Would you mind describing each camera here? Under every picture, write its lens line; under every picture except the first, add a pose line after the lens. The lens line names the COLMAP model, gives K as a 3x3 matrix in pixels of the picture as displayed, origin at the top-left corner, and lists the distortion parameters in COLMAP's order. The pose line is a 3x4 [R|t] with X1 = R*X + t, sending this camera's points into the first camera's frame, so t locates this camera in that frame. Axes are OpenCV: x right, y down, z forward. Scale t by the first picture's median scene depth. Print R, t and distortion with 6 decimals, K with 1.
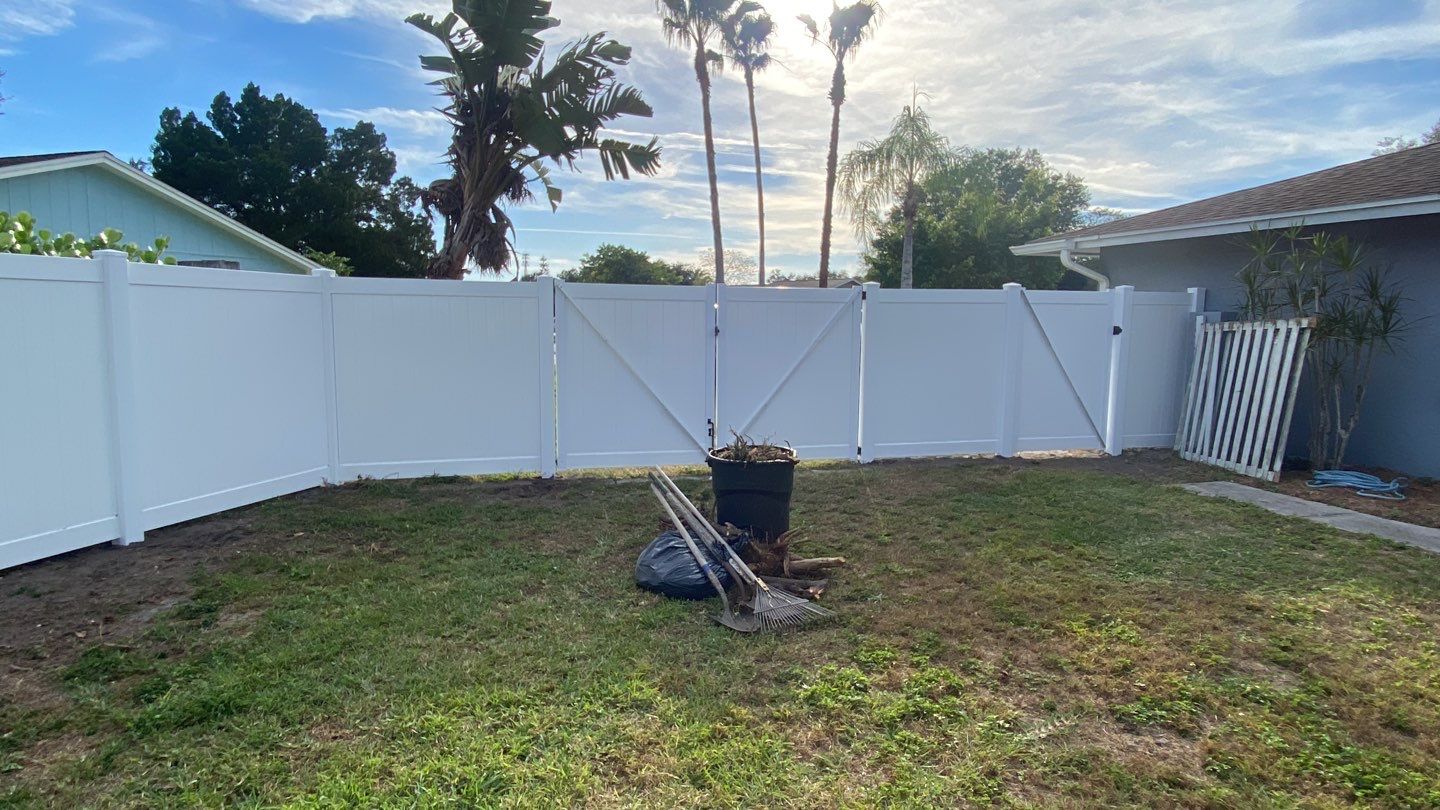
lens RADIAL K [[636.2, 0, 714.2], [0, 636.2, 403.6], [0, 0, 1]] dist [0.046469, -0.035024]
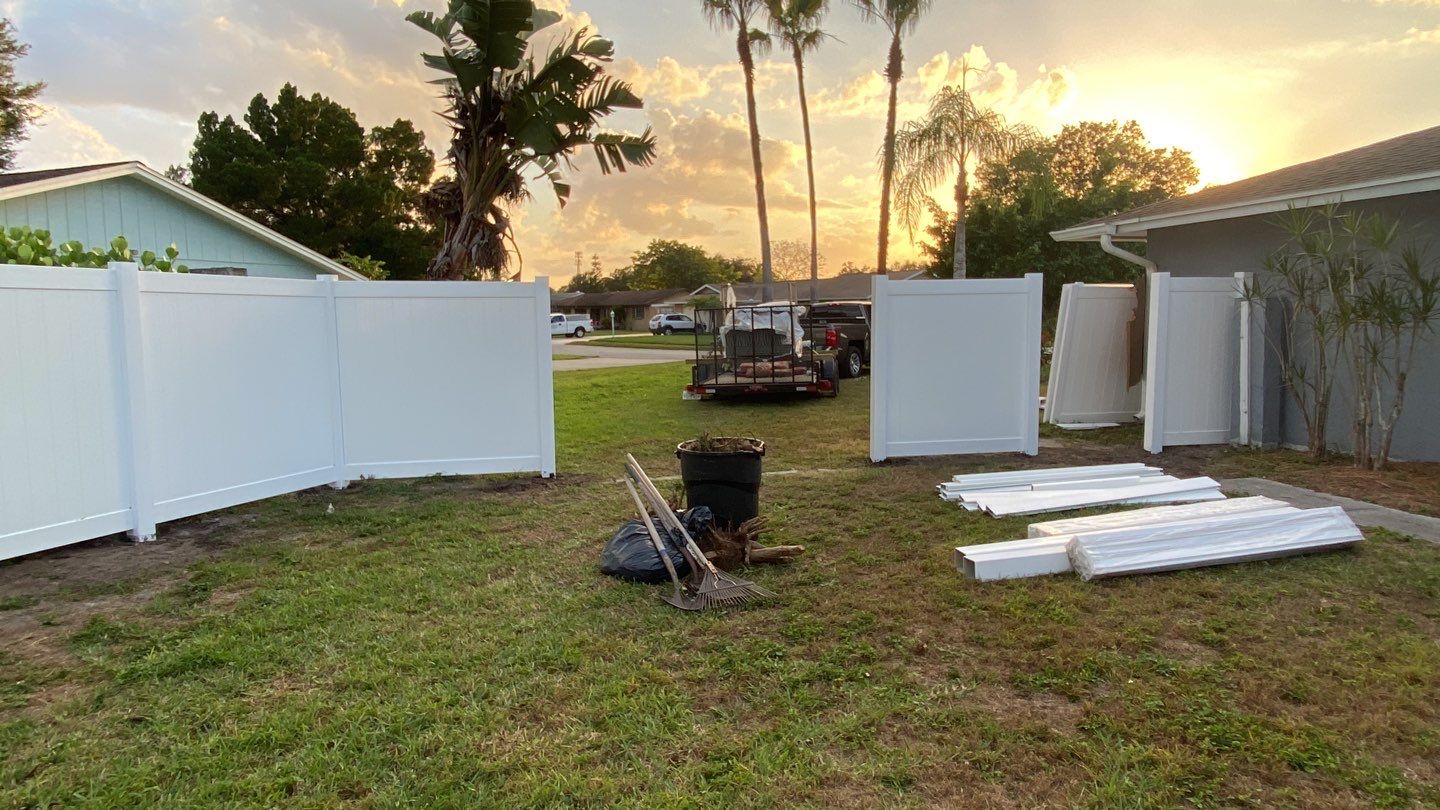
lens RADIAL K [[688.4, 0, 729.2], [0, 688.4, 405.8], [0, 0, 1]] dist [0.060864, -0.050990]
pose [[0.997818, -0.011137, -0.065080, 0.093897], [0.010759, 0.999923, -0.006156, 0.014515], [0.065144, 0.005442, 0.997861, -0.062726]]
